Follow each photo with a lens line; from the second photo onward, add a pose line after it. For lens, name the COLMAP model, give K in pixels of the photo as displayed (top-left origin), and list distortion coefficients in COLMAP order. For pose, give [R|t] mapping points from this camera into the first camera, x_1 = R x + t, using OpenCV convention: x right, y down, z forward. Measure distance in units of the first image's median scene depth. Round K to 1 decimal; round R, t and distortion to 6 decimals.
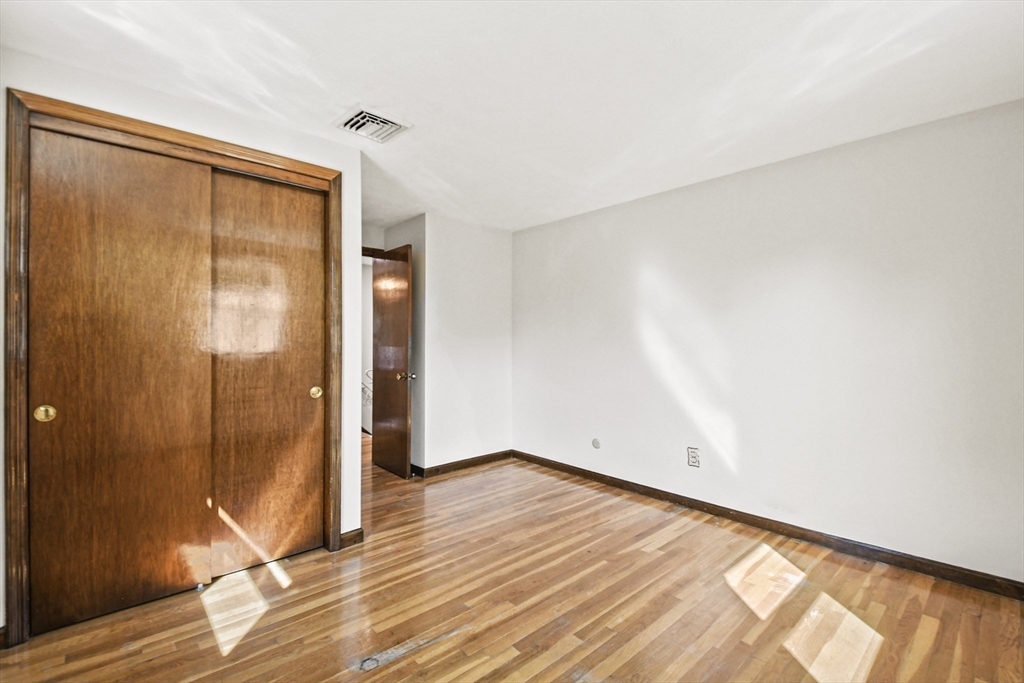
lens RADIAL K [[472.5, 0, 502.9], [0, 472.5, 341.5], [0, 0, 1]] dist [0.034907, -0.022647]
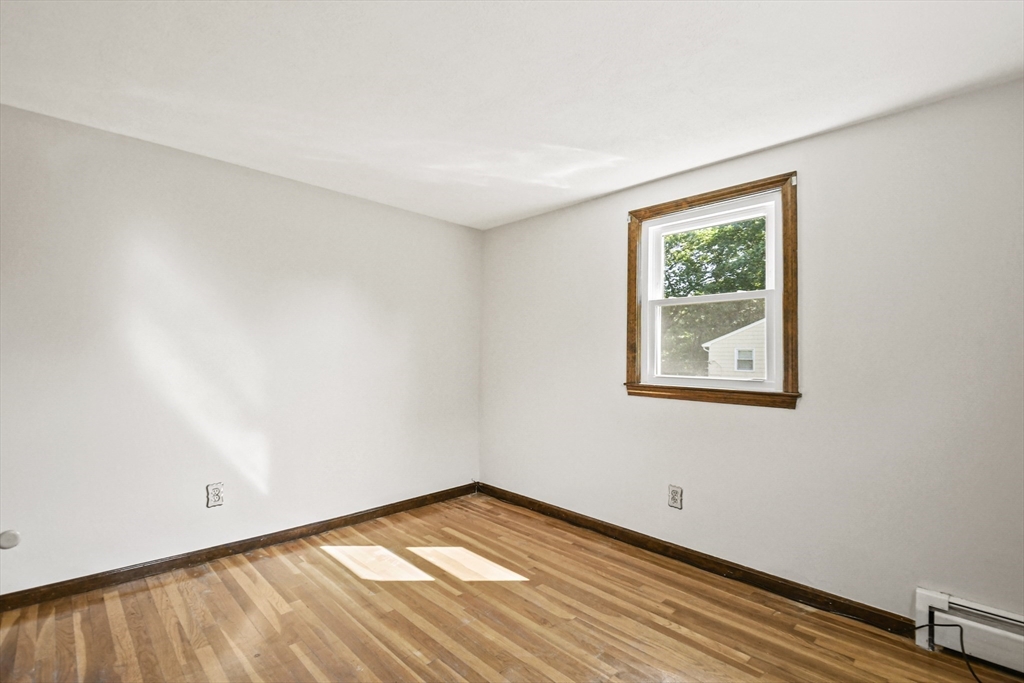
lens RADIAL K [[472.5, 0, 502.9], [0, 472.5, 341.5], [0, 0, 1]] dist [0.034907, -0.022647]
pose [[-0.040613, 0.022595, 0.998919, -0.613190], [-0.012447, 0.999655, -0.023118, -0.011211], [-0.999097, -0.013373, -0.040318, 0.748597]]
